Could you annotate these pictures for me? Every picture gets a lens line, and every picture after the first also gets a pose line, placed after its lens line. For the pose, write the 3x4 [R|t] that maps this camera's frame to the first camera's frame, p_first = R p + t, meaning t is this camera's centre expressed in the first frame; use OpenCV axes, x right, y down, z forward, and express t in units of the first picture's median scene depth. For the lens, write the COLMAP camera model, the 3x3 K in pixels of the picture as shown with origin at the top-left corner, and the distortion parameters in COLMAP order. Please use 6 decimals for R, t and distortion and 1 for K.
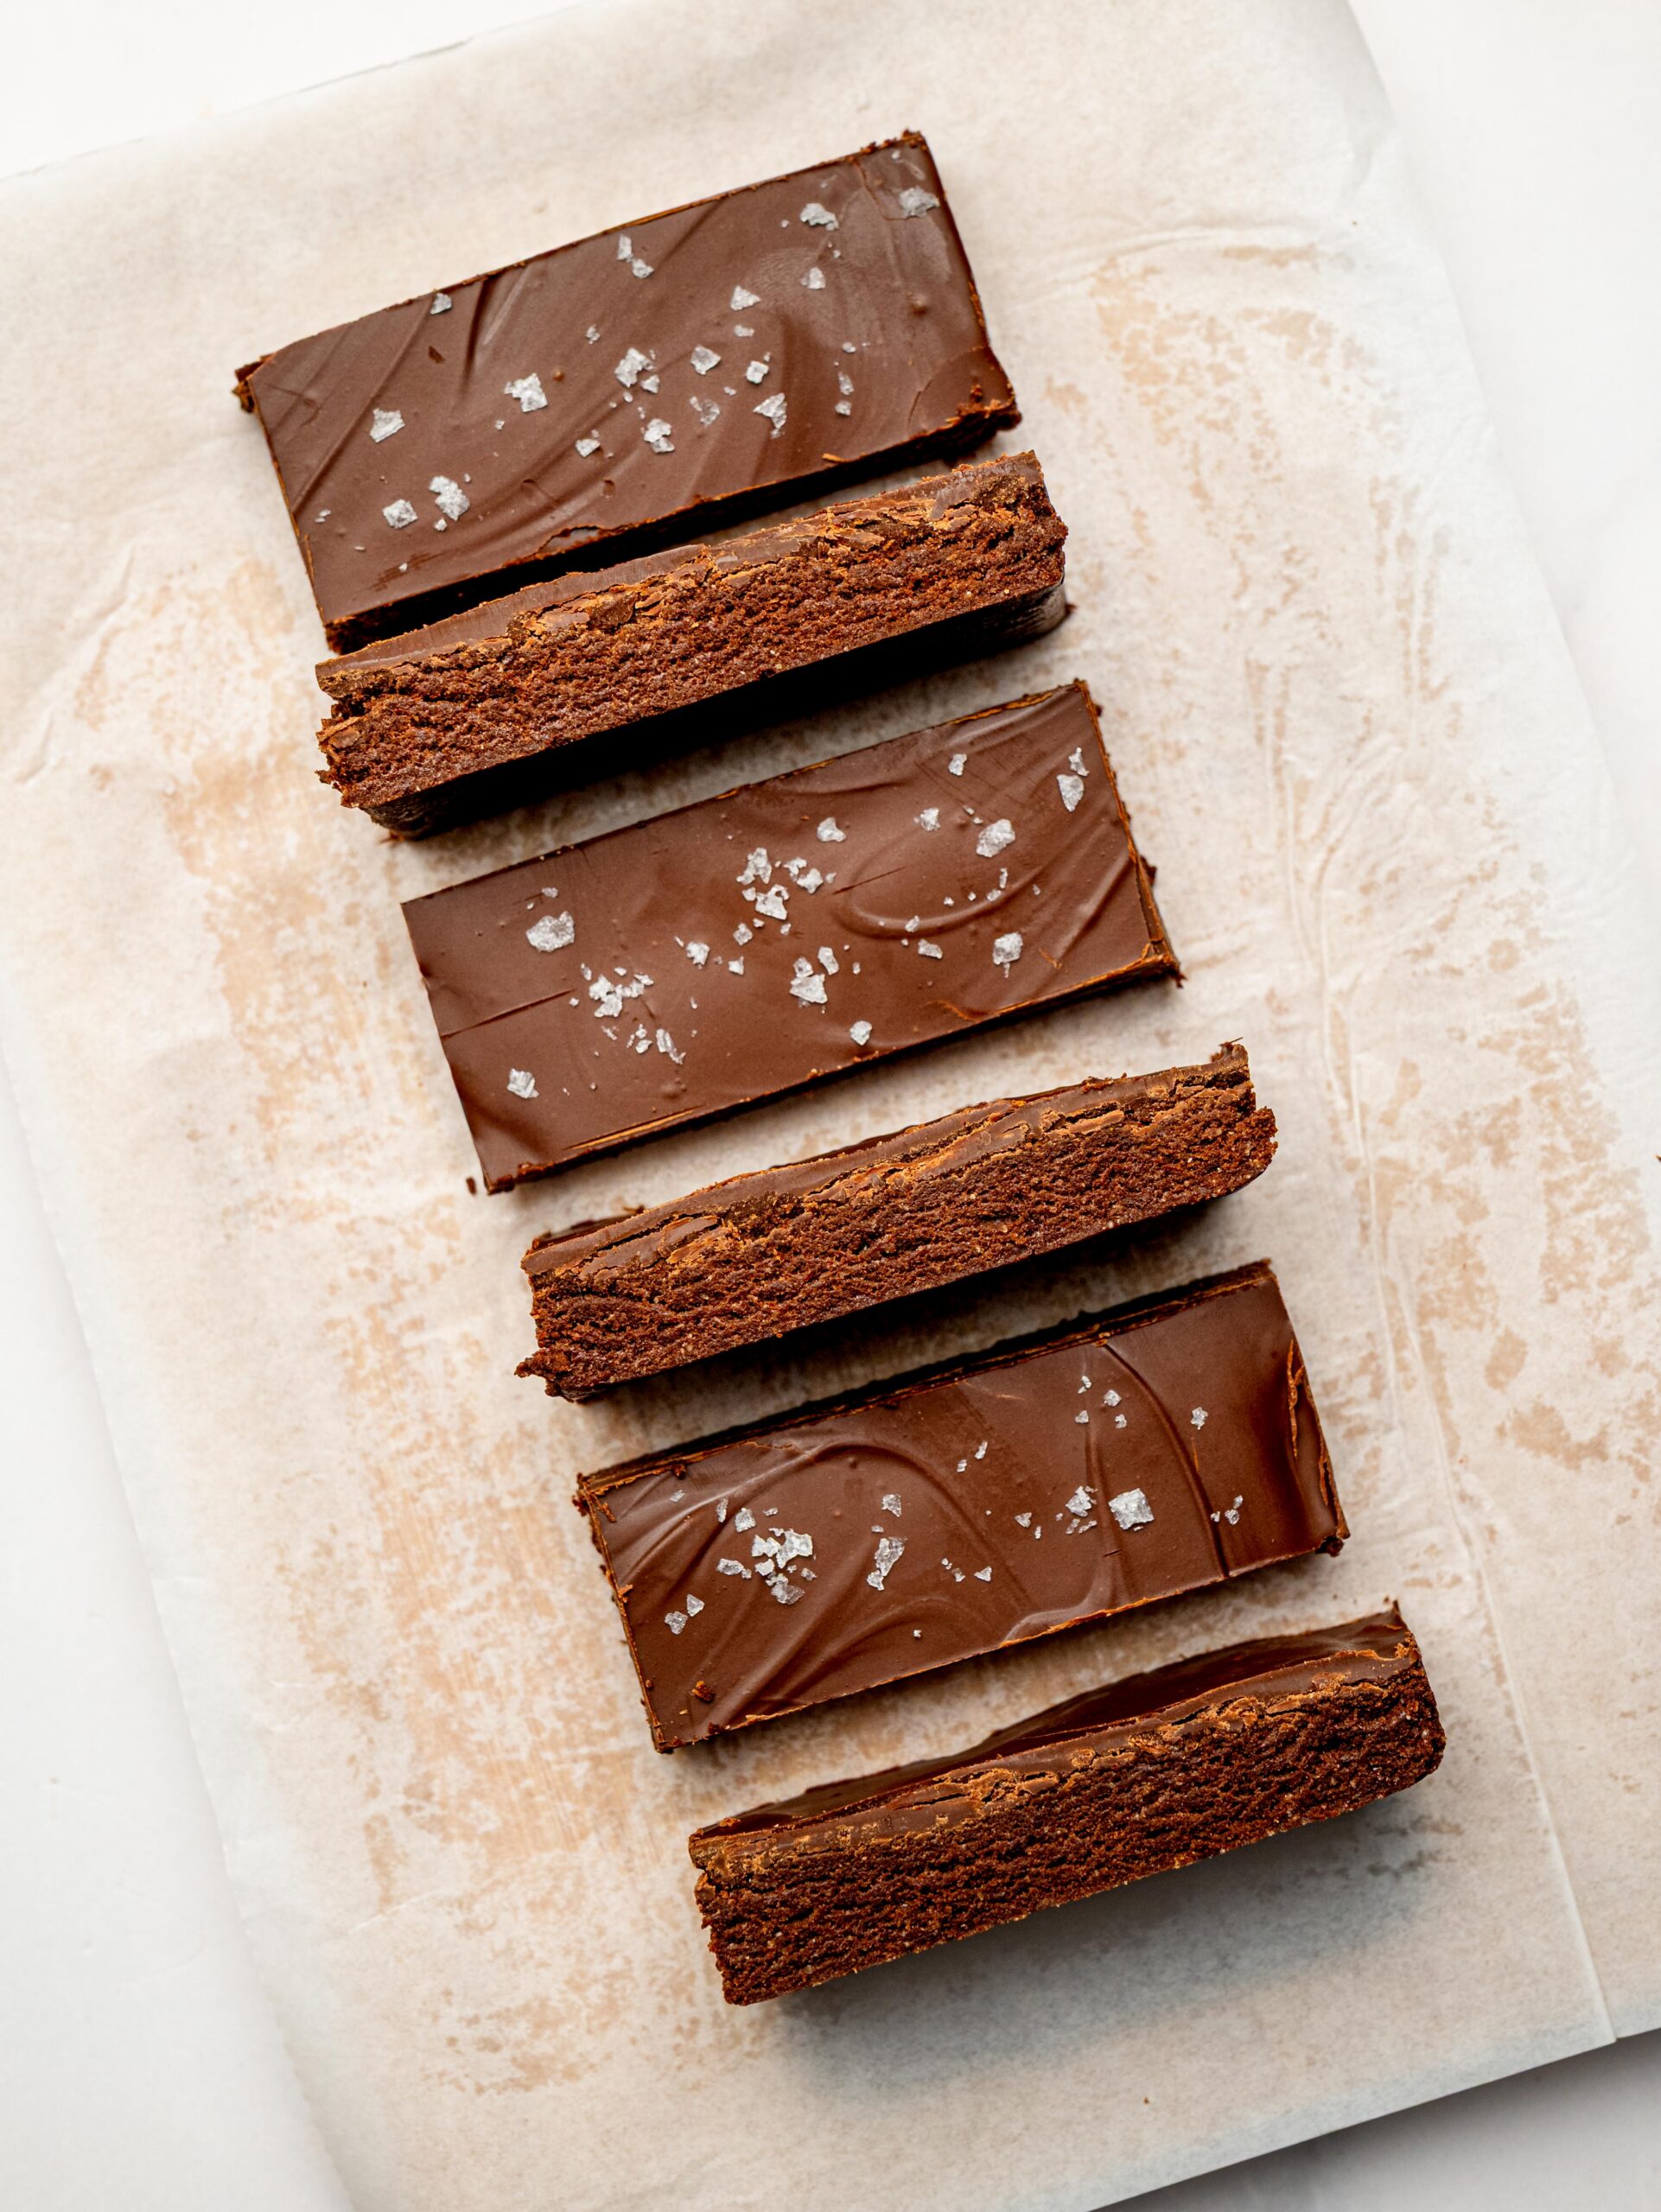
lens RADIAL K [[4418.6, 0, 940.1], [0, 4418.6, 1105.9], [0, 0, 1]] dist [0.016567, 0.078997]
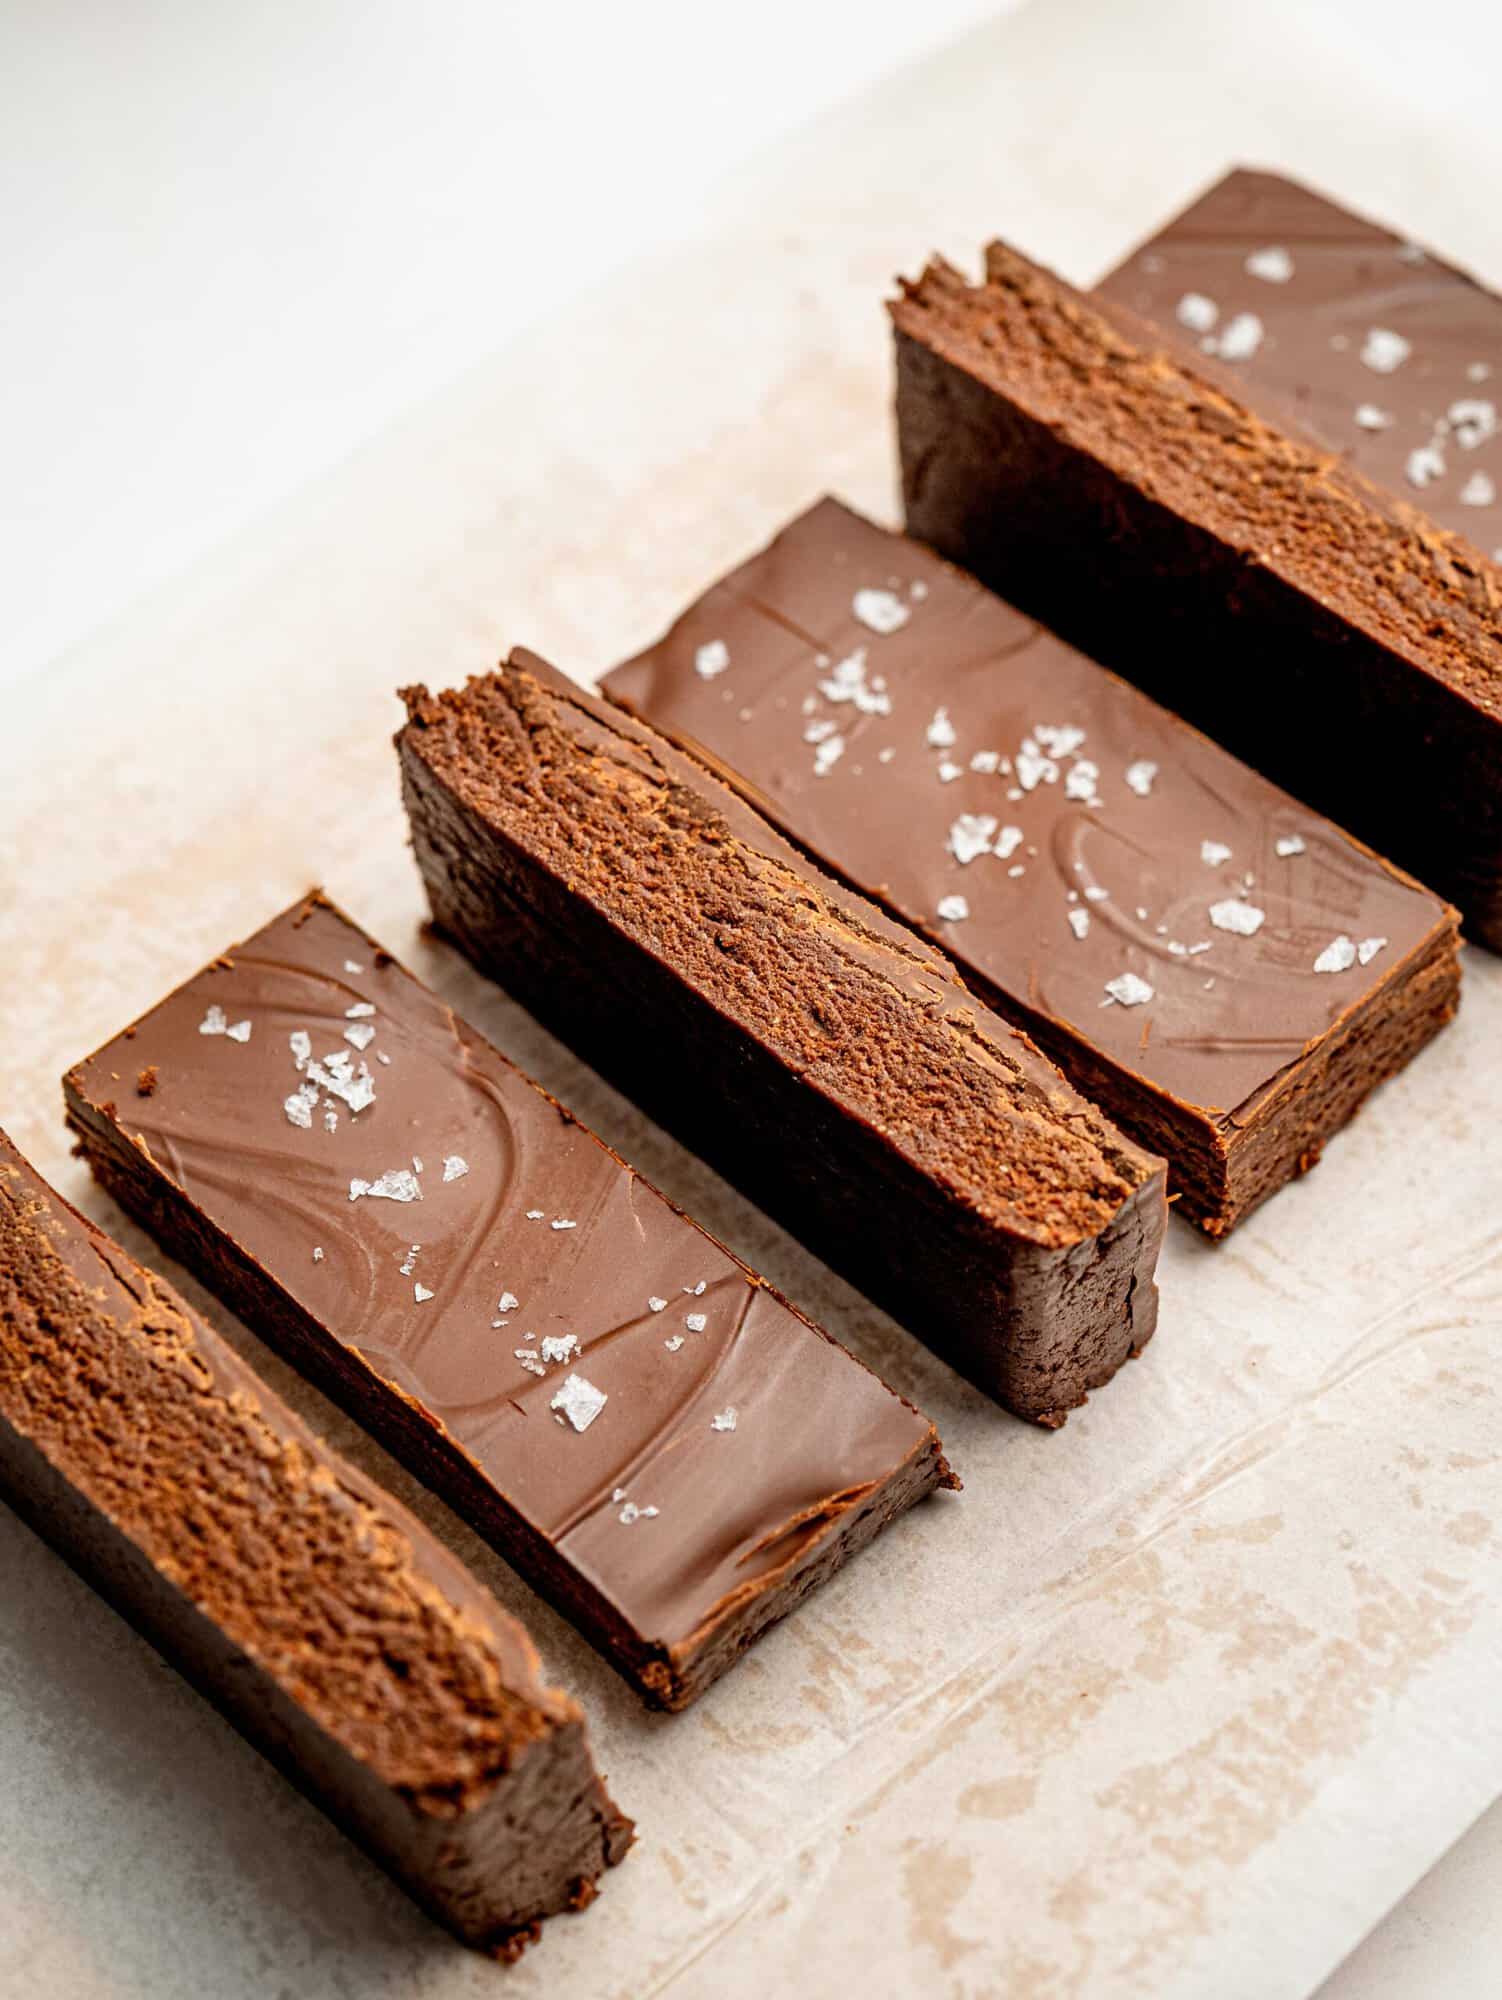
lens RADIAL K [[3994.8, 0, 850.1], [0, 3994.8, 999.9], [0, 0, 1]] dist [0.016567, 0.078997]
pose [[0.469231, 0.678452, -0.565265, 0.420540], [-0.879533, 0.416333, -0.230409, 0.185408], [0.079017, 0.605284, 0.792078, 0.425542]]
